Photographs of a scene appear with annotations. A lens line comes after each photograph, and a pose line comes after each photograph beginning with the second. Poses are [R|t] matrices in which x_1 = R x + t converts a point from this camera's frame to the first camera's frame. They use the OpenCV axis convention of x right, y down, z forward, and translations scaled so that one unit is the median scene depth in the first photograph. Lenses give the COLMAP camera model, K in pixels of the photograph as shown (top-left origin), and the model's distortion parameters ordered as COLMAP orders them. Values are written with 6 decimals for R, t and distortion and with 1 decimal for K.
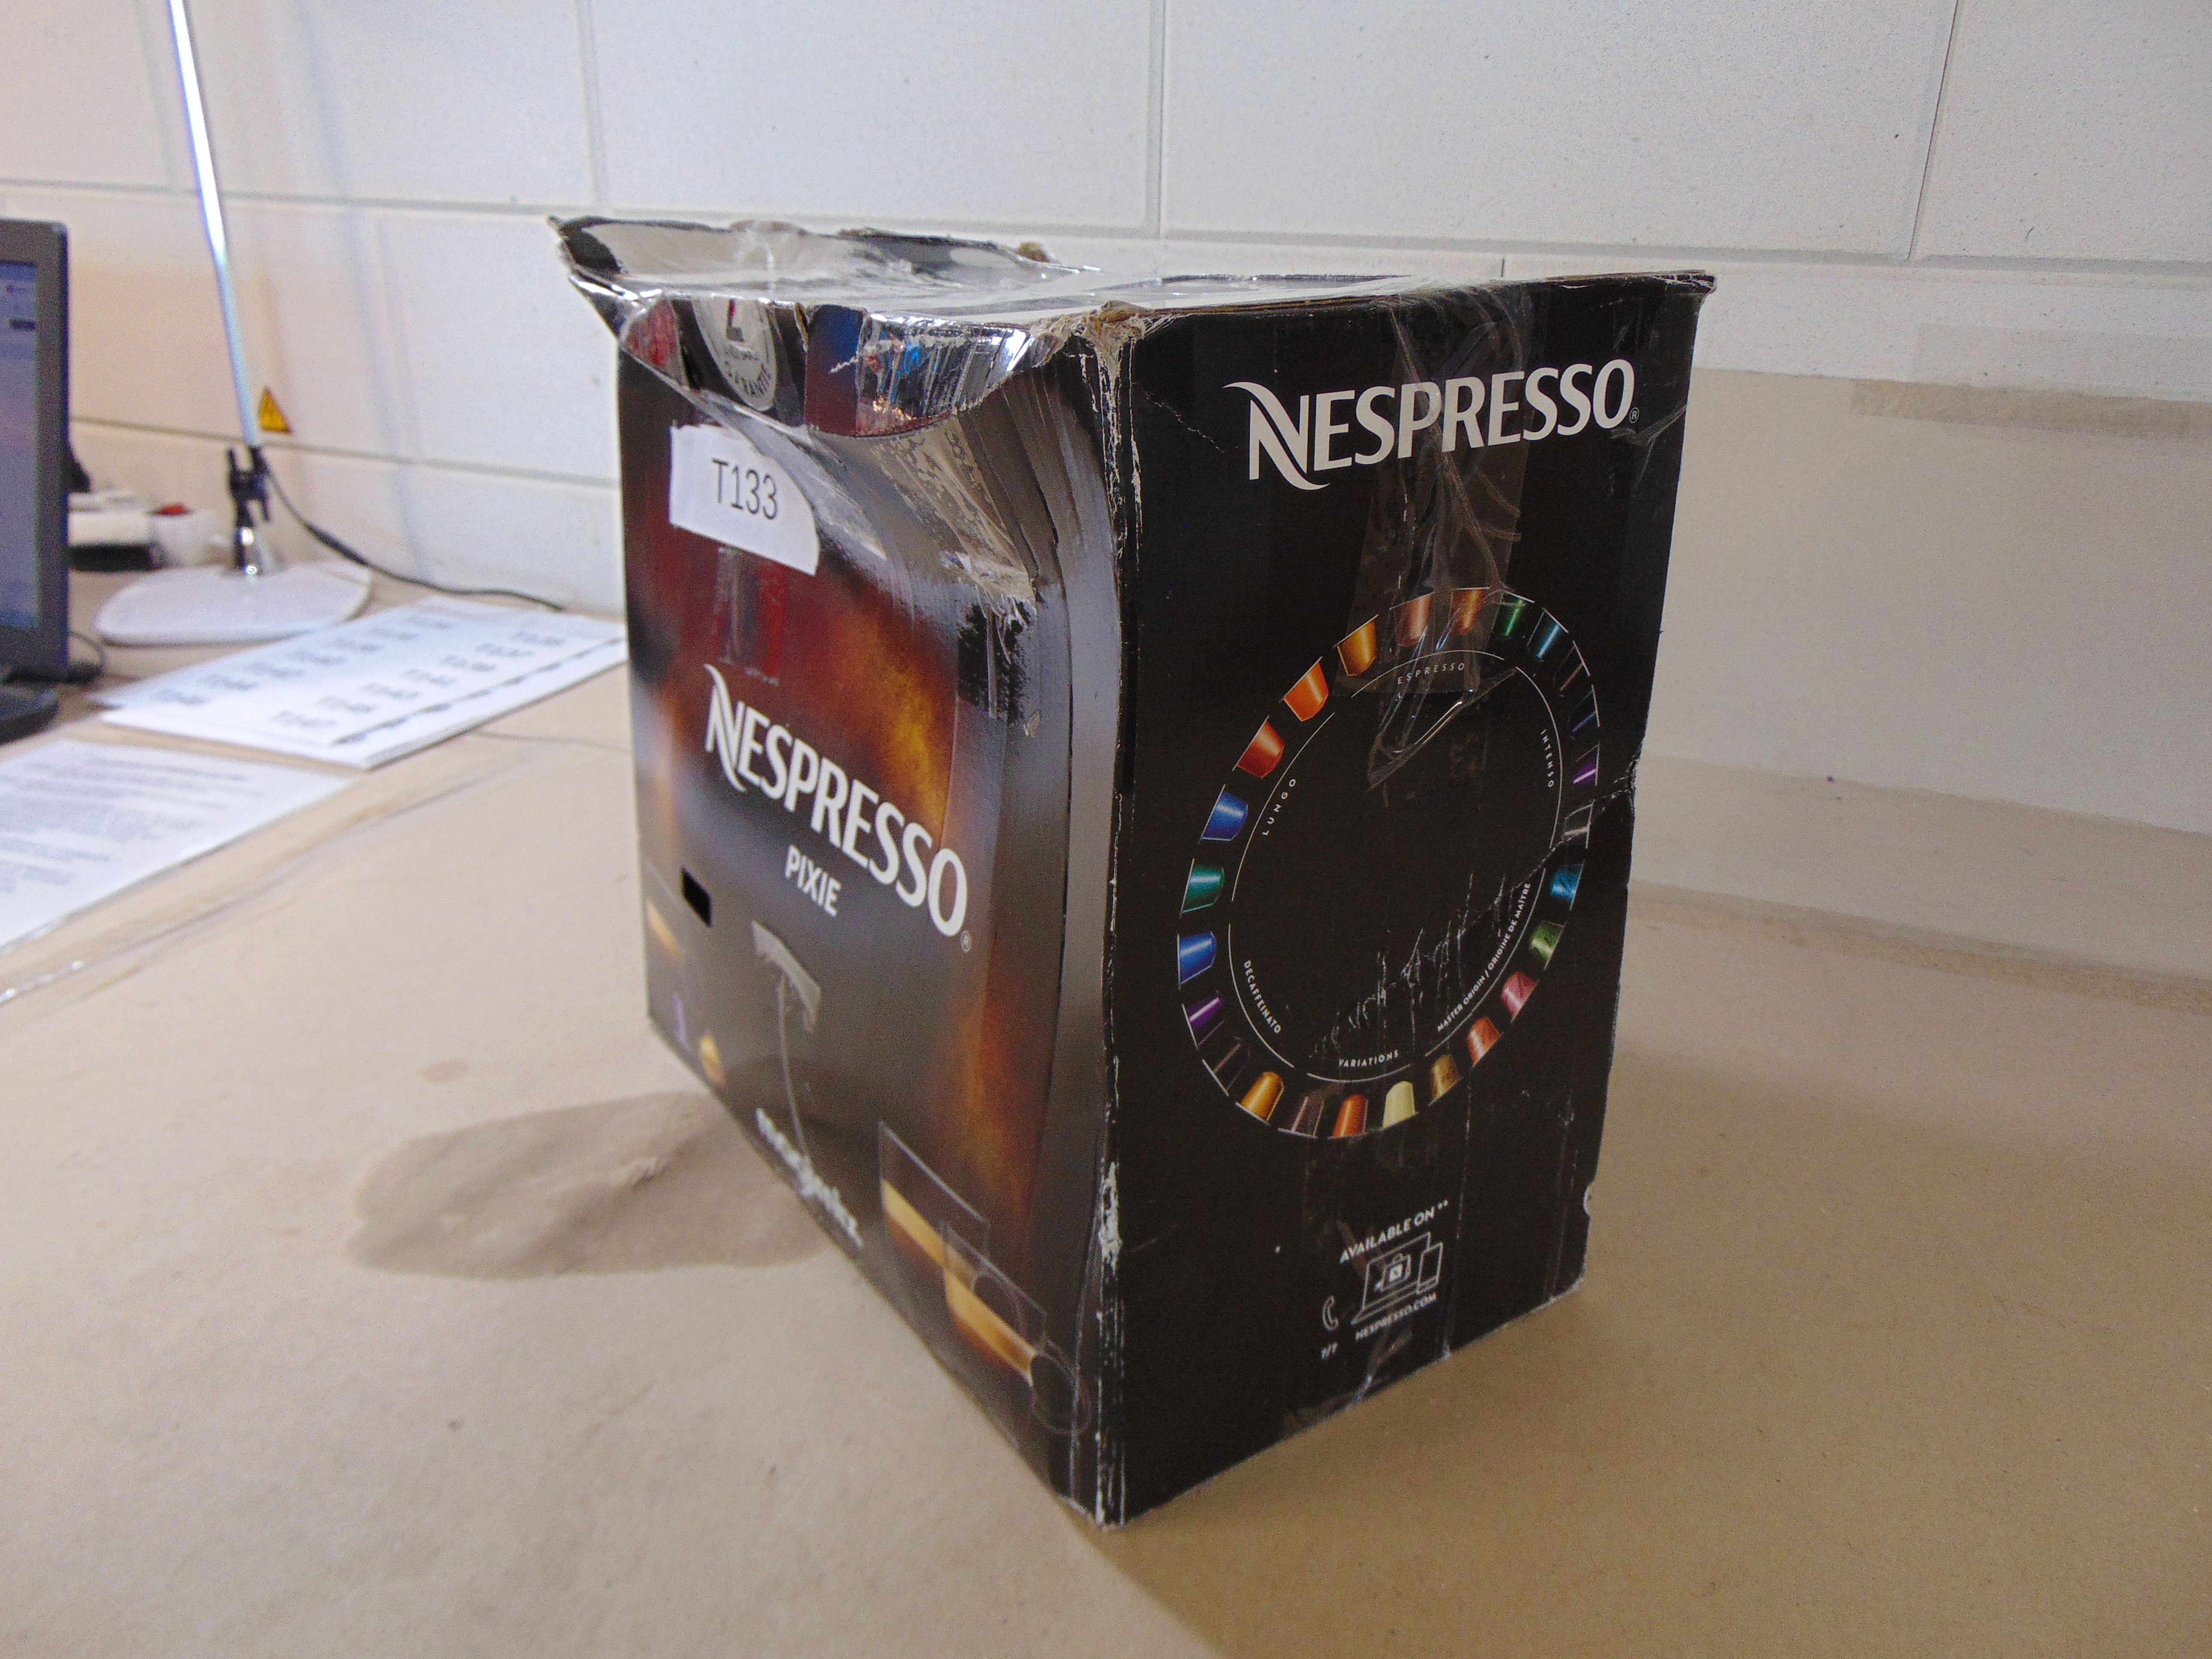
lens RADIAL K [[1647.6, 0, 1105.2], [0, 1647.6, 841.8], [0, 0, 1]] dist [0.047550, 0.017267]
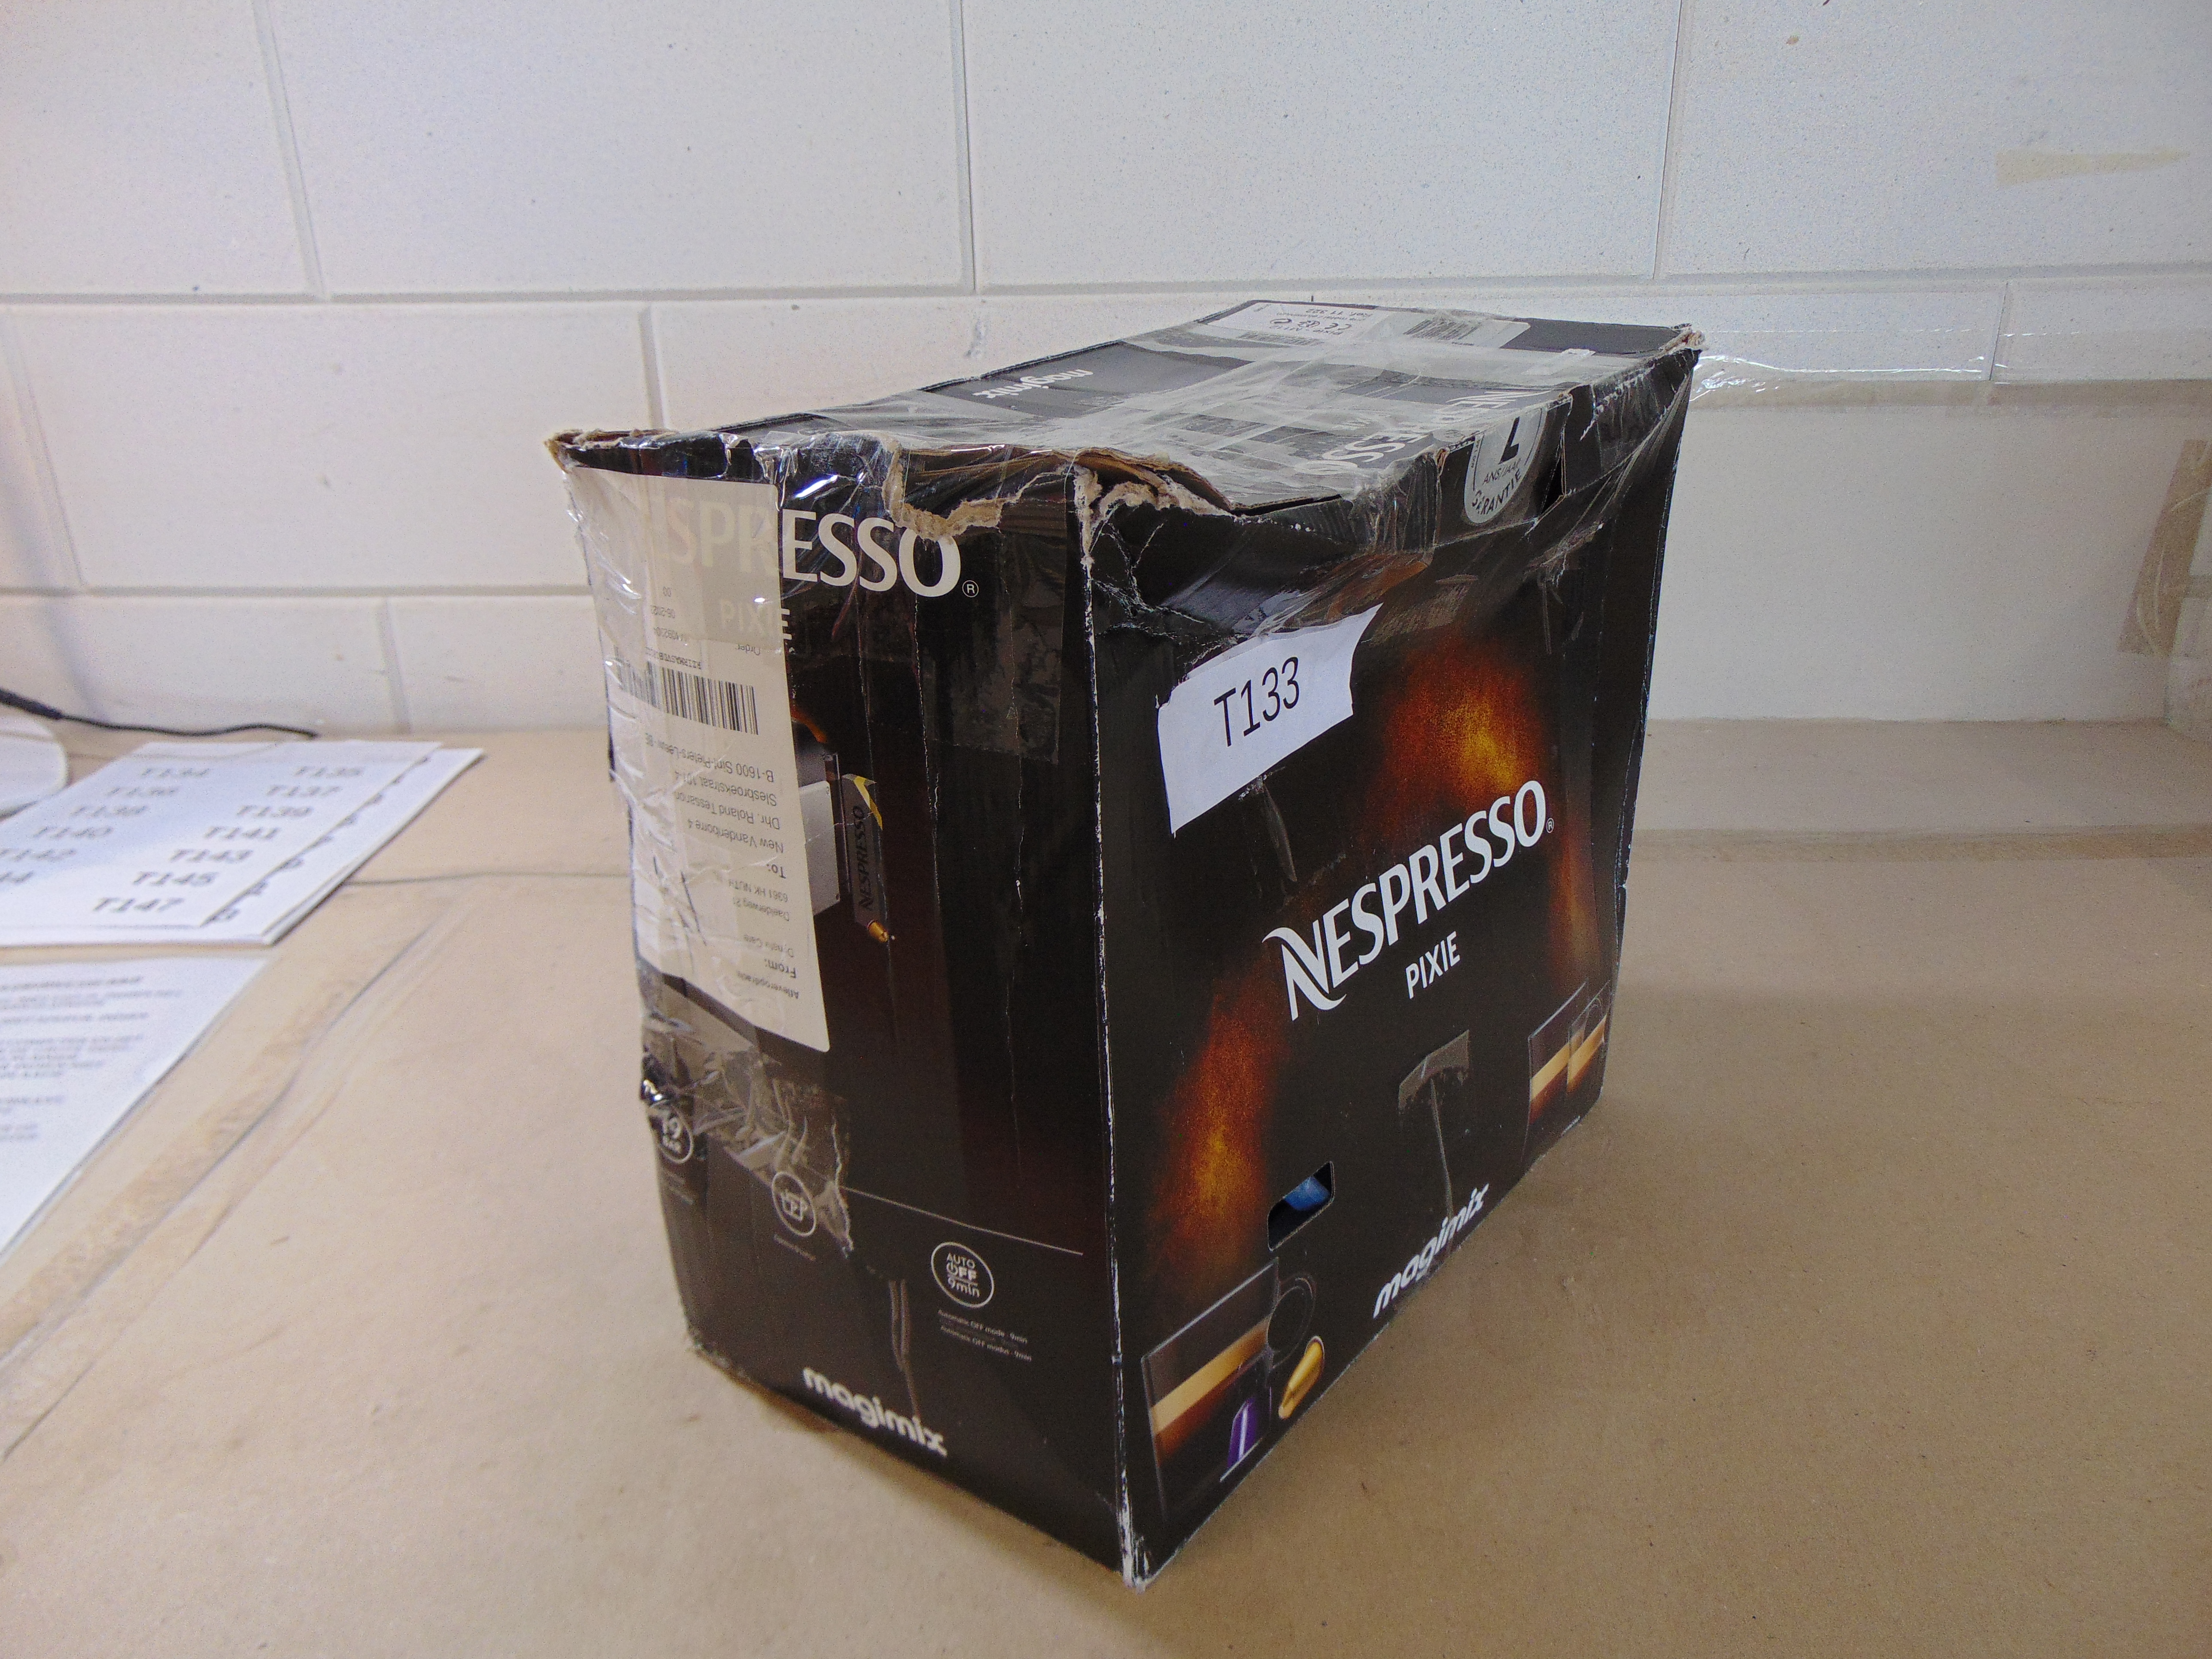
lens RADIAL K [[1647.6, 0, 1104.9], [0, 1647.6, 824.9], [0, 0, 1]] dist [0.047550, 0.017267]
pose [[0.935793, -0.162049, 0.313099, -0.271094], [0.167656, 0.985803, 0.009126, -0.036084], [-0.310132, 0.043953, 0.949677, 0.015890]]
